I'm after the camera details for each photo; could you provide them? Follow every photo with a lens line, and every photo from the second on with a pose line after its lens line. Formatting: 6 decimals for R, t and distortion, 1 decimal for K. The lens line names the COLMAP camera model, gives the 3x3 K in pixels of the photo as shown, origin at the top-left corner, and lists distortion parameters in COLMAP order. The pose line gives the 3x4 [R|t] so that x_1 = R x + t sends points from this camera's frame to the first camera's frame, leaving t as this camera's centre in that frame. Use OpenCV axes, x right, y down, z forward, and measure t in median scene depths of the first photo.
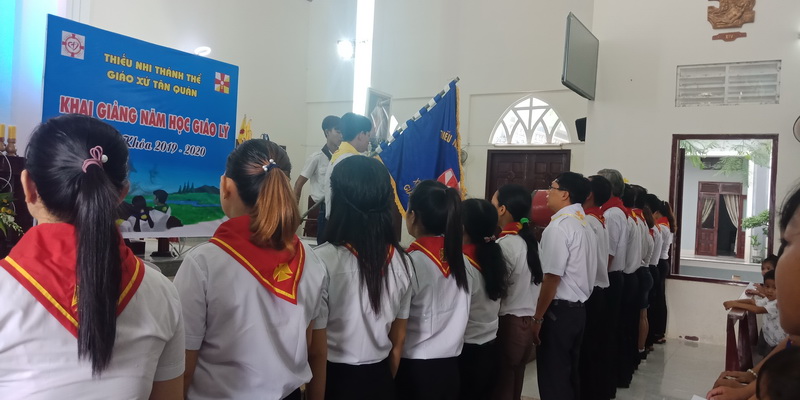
lens RADIAL K [[651.8, 0, 400.8], [0, 651.8, 207.2], [0, 0, 1]] dist [0.038219, -0.117091]
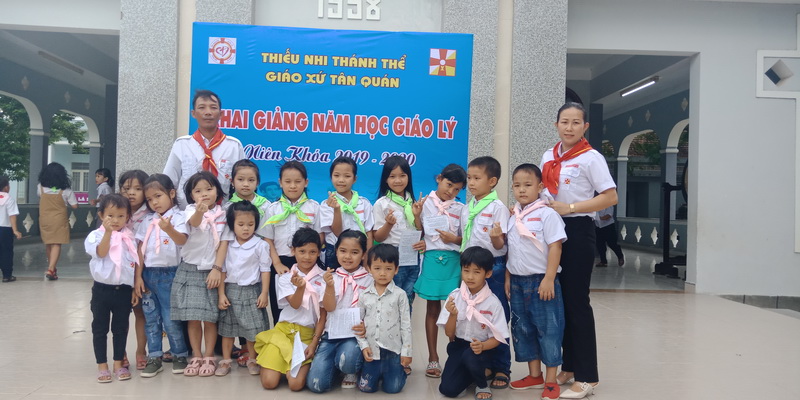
lens RADIAL K [[651.8, 0, 450.5], [0, 651.8, 212.8], [0, 0, 1]] dist [0.038219, -0.117091]
pose [[0.559586, -0.027077, -0.828330, 0.364672], [-0.010916, 0.999139, -0.040036, 0.004067], [0.828700, 0.031446, 0.558809, 0.693760]]
